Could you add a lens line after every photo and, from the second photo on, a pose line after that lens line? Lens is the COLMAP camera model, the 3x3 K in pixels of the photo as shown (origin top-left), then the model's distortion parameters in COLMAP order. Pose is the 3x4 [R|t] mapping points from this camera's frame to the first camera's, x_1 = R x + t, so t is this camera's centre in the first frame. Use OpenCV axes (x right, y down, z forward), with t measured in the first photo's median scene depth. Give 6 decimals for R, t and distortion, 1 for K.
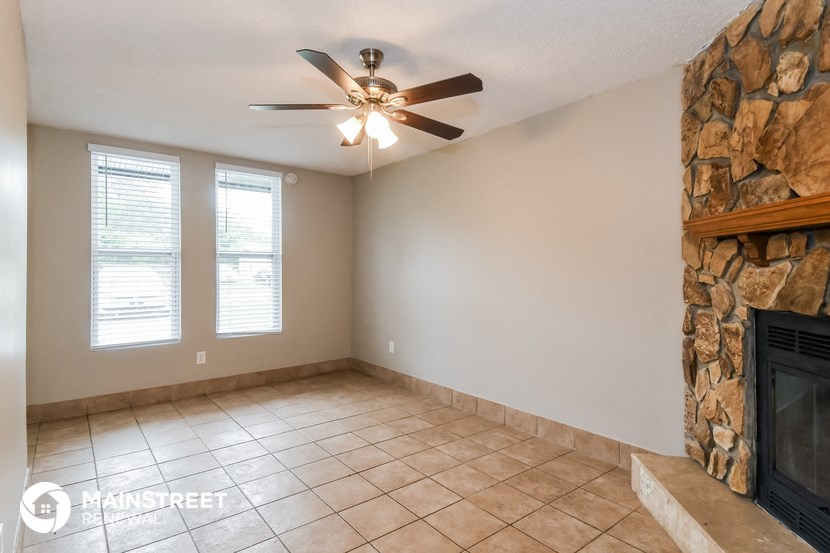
lens RADIAL K [[423.9, 0, 410.1], [0, 423.9, 274.7], [0, 0, 1]] dist [0.031476, -0.002664]
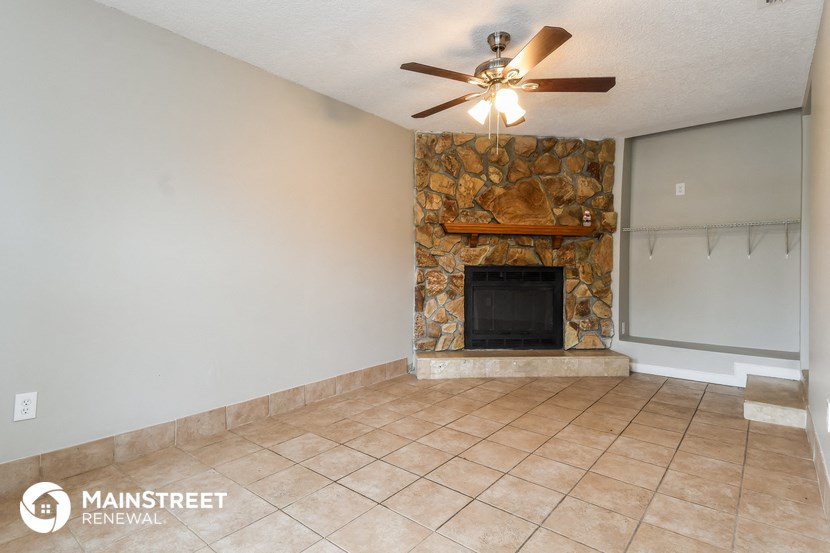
lens RADIAL K [[423.9, 0, 410.4], [0, 423.9, 271.2], [0, 0, 1]] dist [0.031476, -0.002664]
pose [[-0.204321, -0.024115, 0.978607, -0.972687], [-0.000016, 0.999697, 0.024632, 0.037297], [-0.978904, 0.005017, -0.204259, 1.245395]]
